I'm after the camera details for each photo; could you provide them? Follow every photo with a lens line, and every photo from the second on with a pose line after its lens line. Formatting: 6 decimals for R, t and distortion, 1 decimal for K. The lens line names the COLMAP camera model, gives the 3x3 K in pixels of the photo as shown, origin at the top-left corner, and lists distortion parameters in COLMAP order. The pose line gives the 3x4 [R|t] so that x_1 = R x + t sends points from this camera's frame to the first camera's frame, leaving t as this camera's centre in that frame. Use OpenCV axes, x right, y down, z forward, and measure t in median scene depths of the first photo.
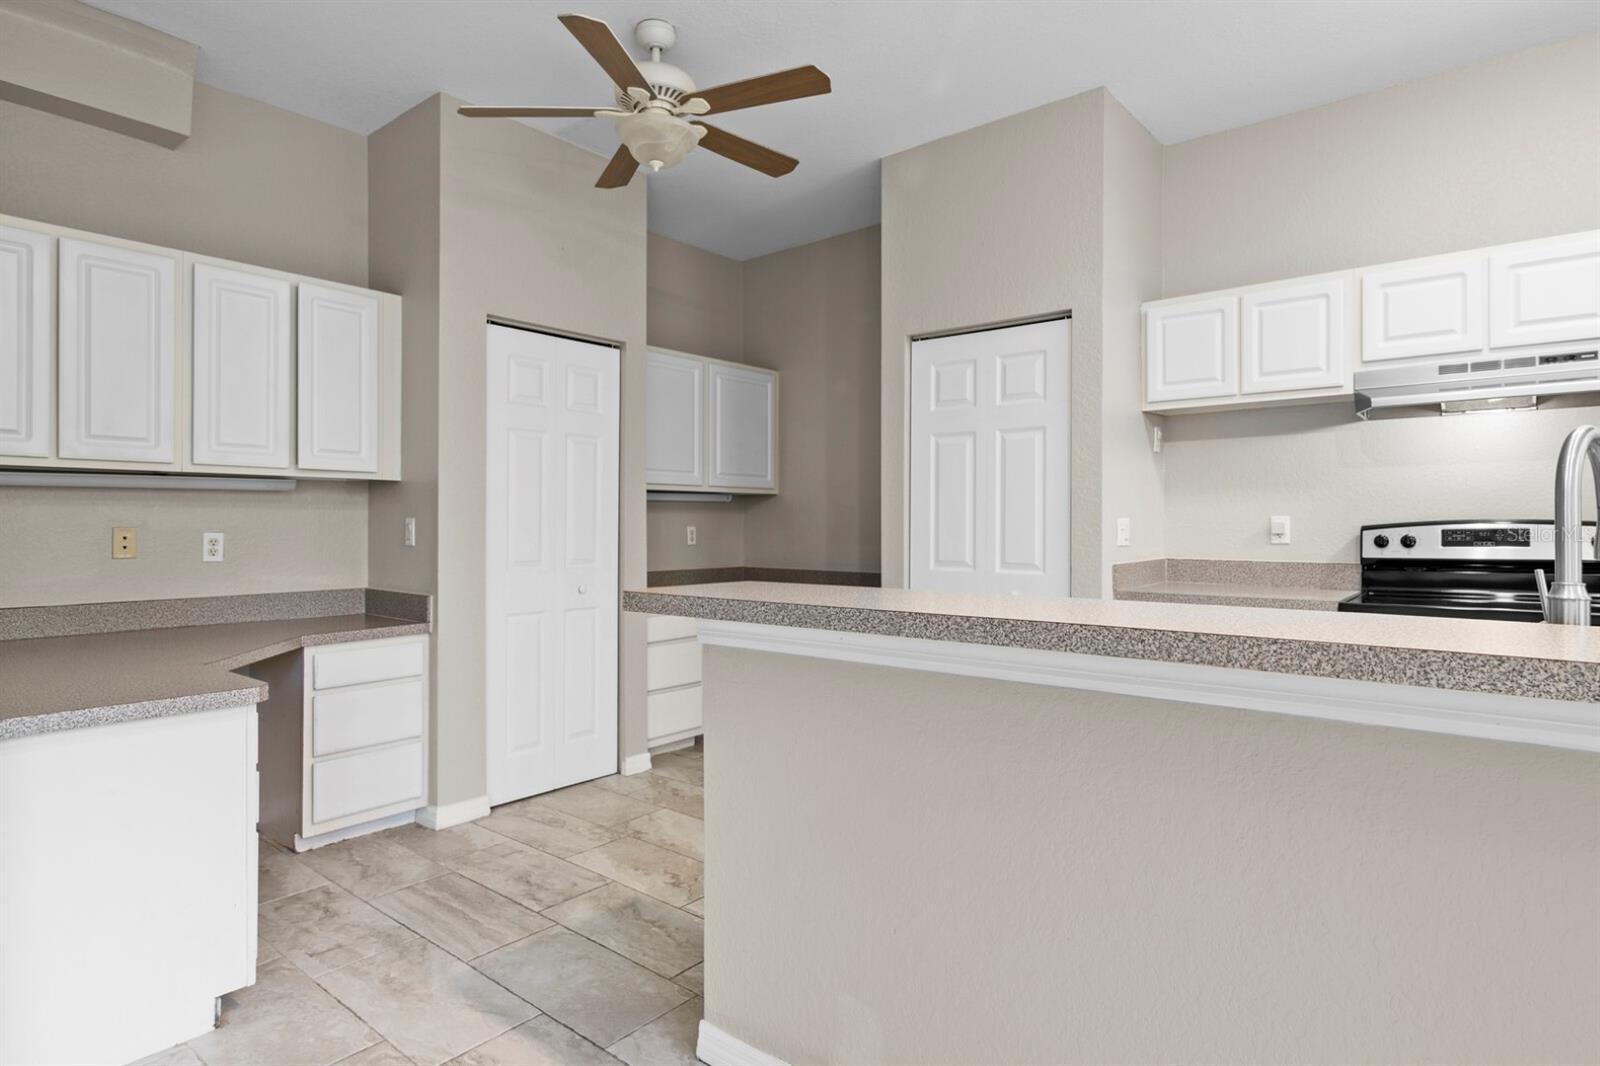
lens RADIAL K [[891.8, 0, 801.1], [0, 891.8, 527.1], [0, 0, 1]] dist [-0.000058, -0.000129]
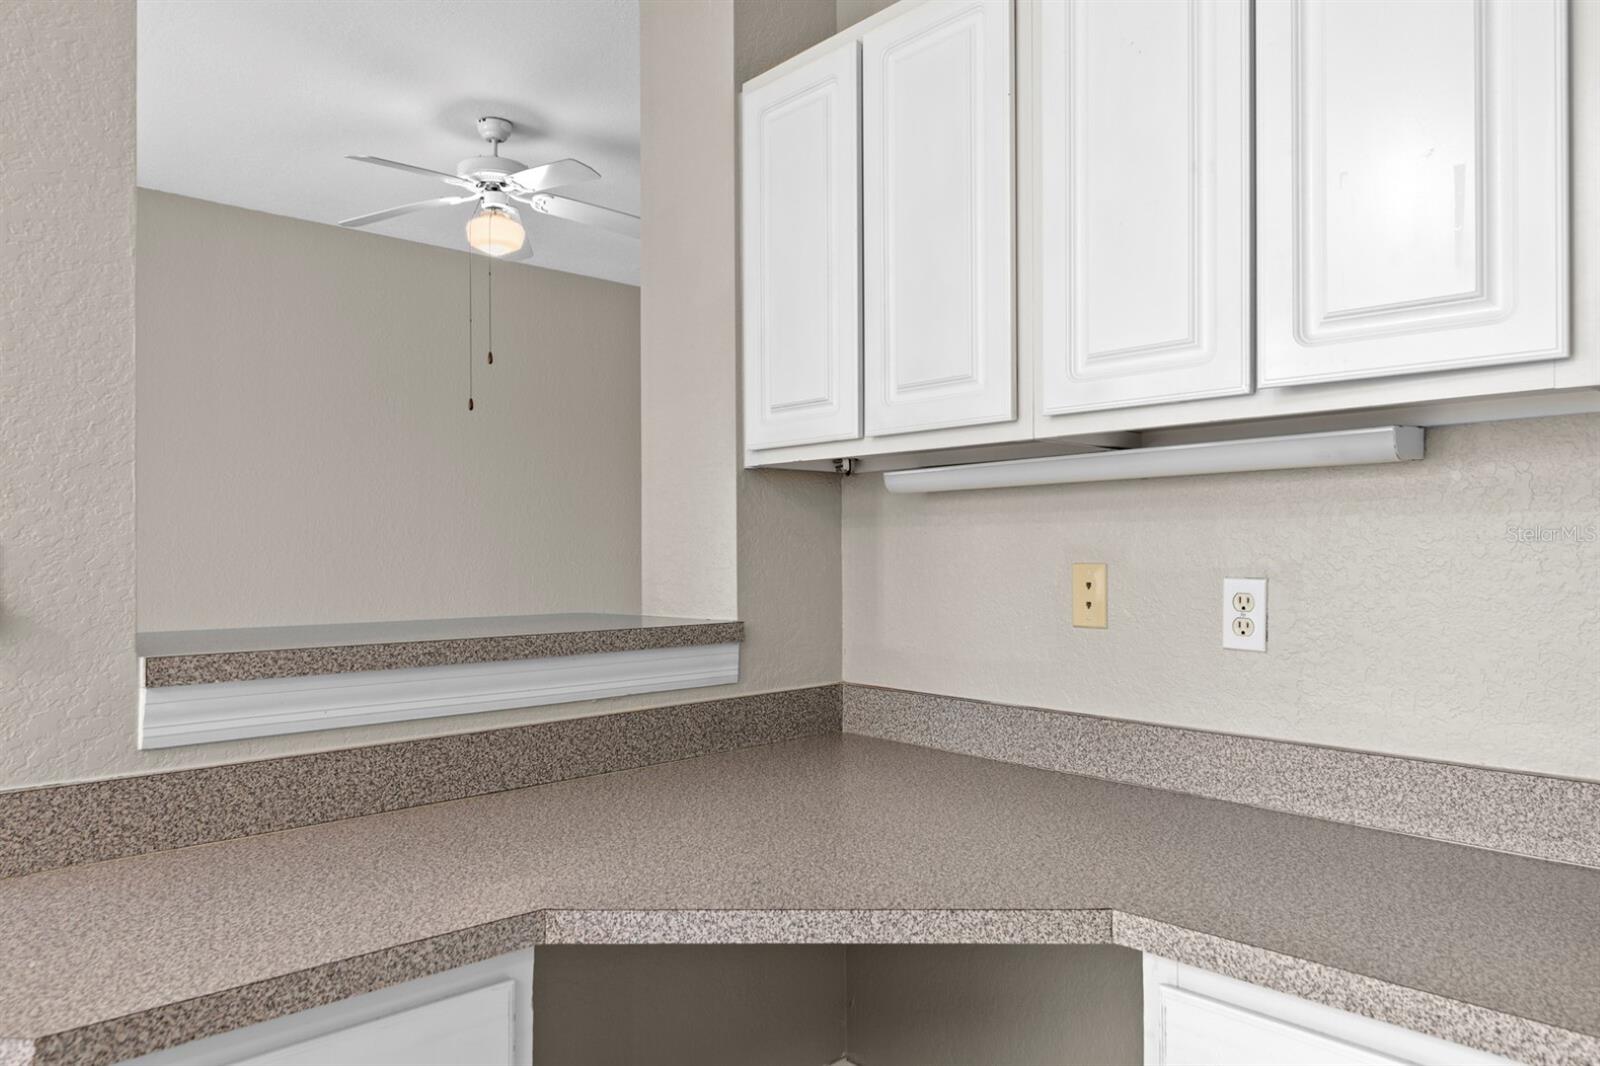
lens RADIAL K [[1039.0, 0, 800.5], [0, 1039.0, 539.3], [0, 0, 1]] dist [-0.001552, -0.000181]
pose [[-0.098521, -0.006229, -0.995115, -0.175861], [-0.001246, 0.999980, -0.006136, -0.009375], [0.995134, 0.000635, -0.098527, 0.902623]]
